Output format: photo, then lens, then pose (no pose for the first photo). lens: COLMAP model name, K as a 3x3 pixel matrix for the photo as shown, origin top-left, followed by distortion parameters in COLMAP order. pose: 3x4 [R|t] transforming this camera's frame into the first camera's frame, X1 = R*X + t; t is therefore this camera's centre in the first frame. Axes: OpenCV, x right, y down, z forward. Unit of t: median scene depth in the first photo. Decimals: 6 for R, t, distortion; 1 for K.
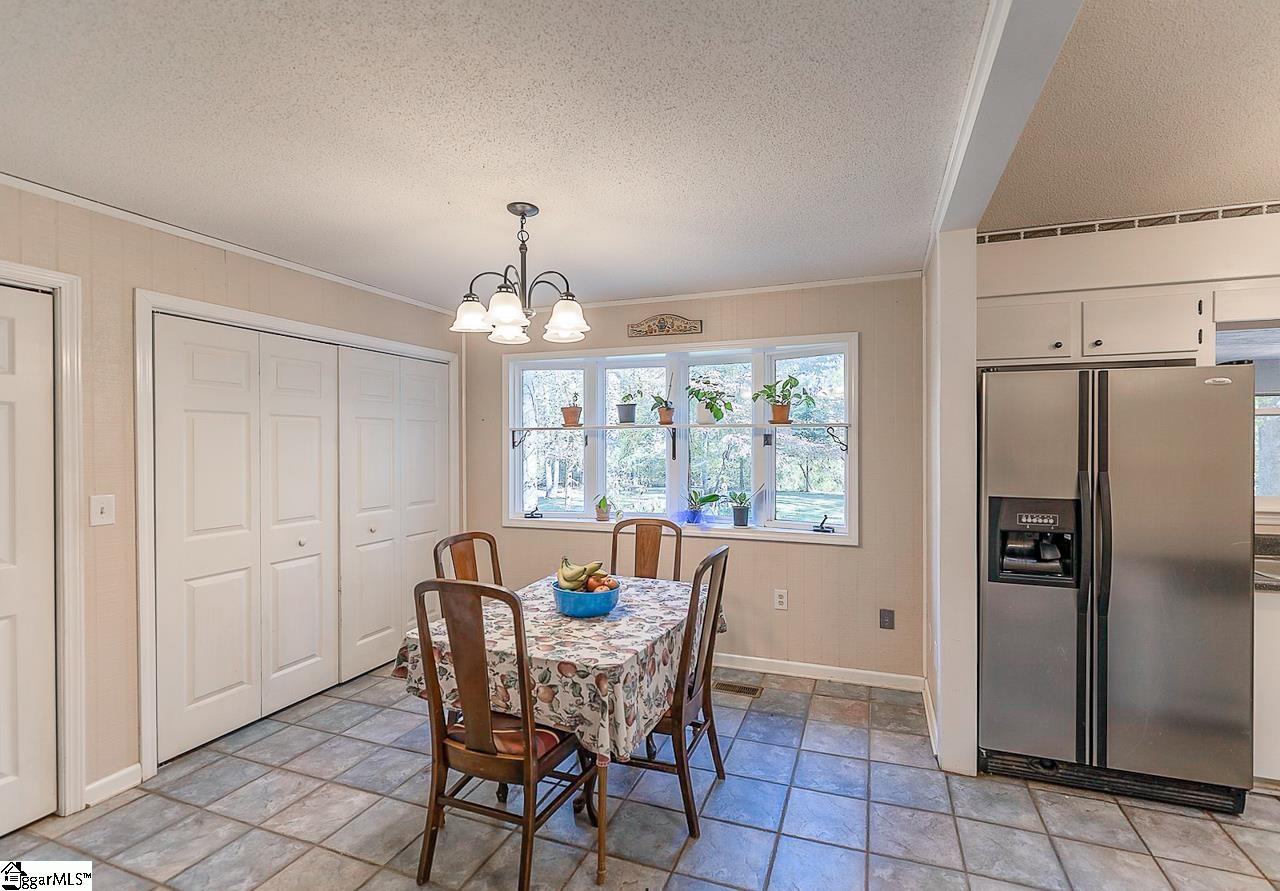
lens RADIAL K [[567.0, 0, 678.8], [0, 567.0, 444.7], [0, 0, 1]] dist [0.003481, -0.000603]
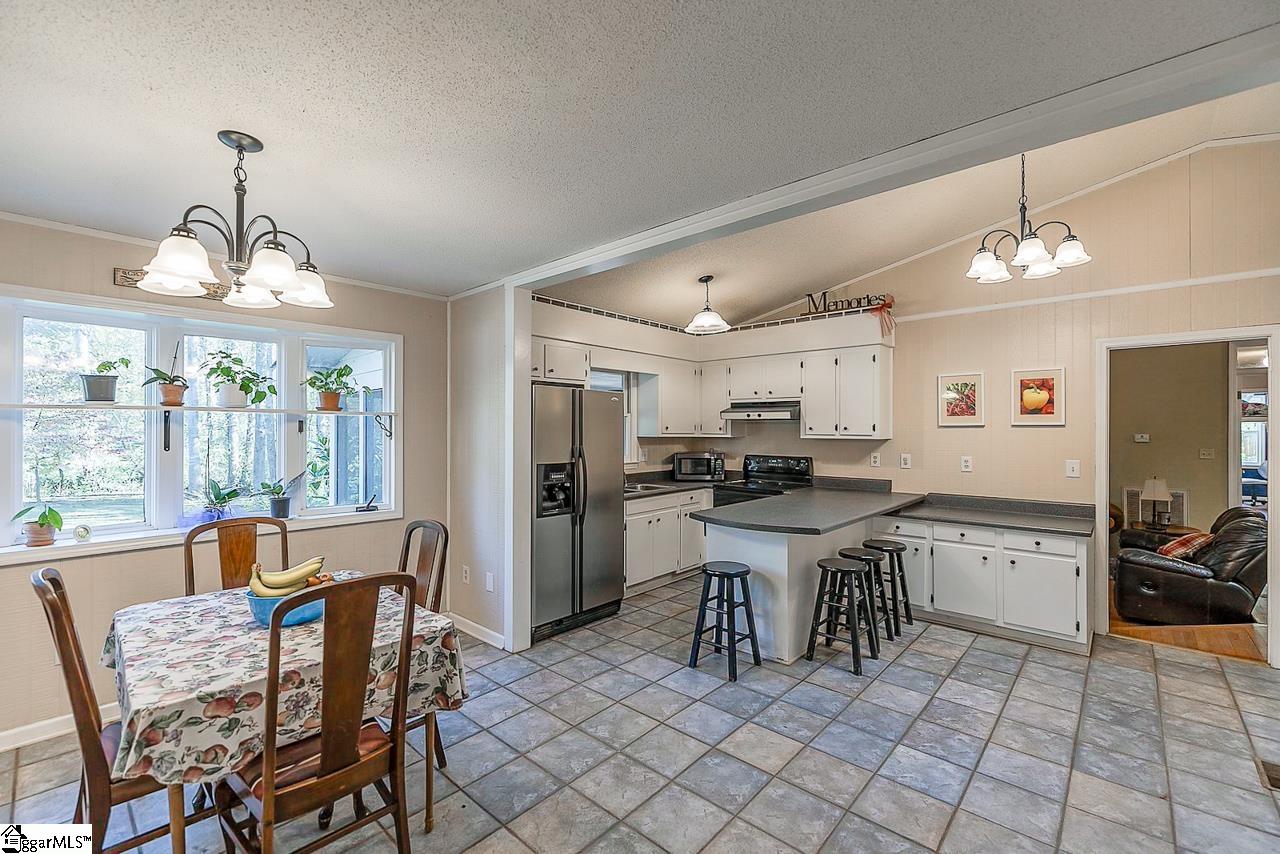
lens RADIAL K [[548.6, 0, 635.0], [0, 548.6, 430.3], [0, 0, 1]] dist [0.008604, 0.000775]
pose [[0.385553, 0.000868, 0.922685, -0.746104], [0.002614, 0.999995, -0.002033, 0.001642], [-0.922682, 0.003195, 0.385549, 0.169135]]
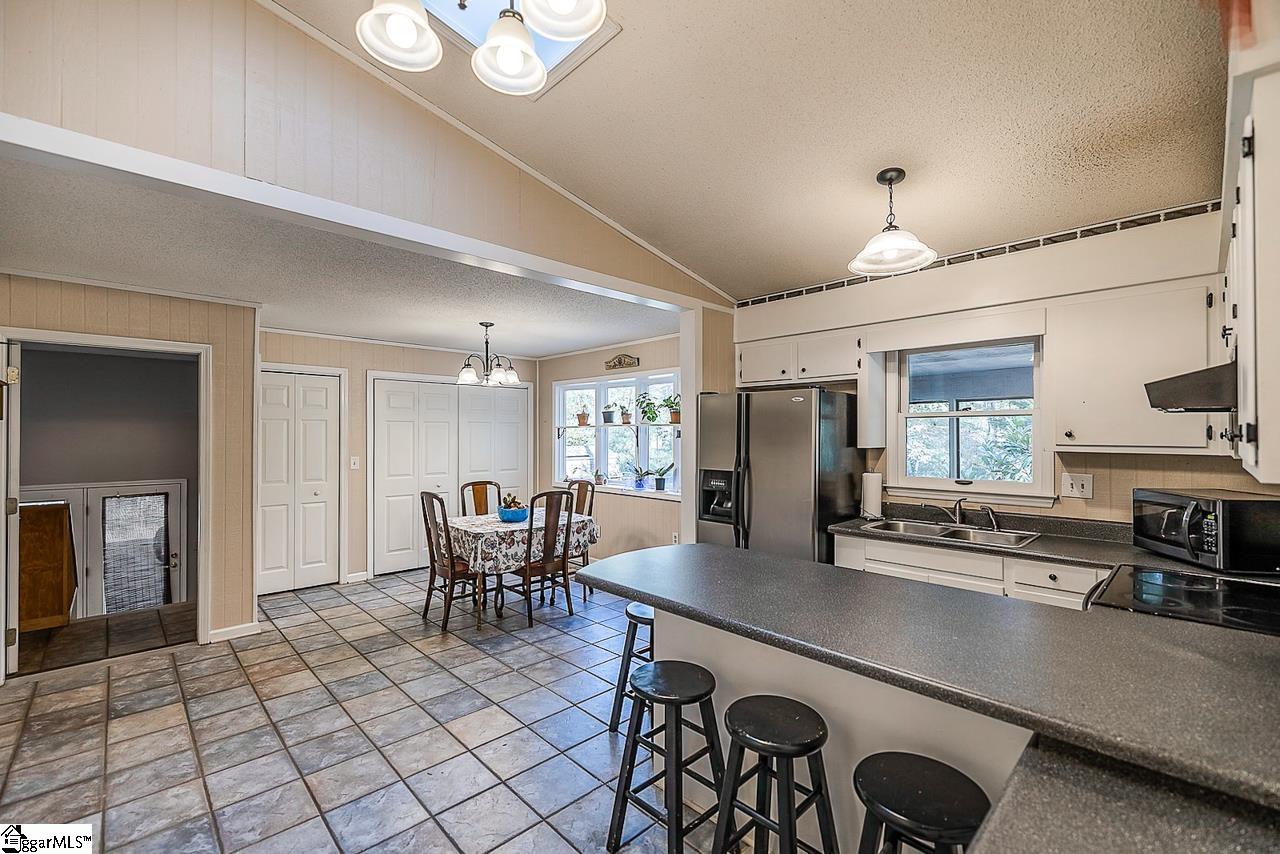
lens RADIAL K [[548.6, 0, 636.8], [0, 548.6, 427.1], [0, 0, 1]] dist [0.008604, 0.000775]
pose [[0.887069, -0.004558, -0.461615, 1.144029], [-0.003289, 0.999863, -0.016193, -0.005611], [0.461626, 0.015882, 0.886932, -0.532994]]
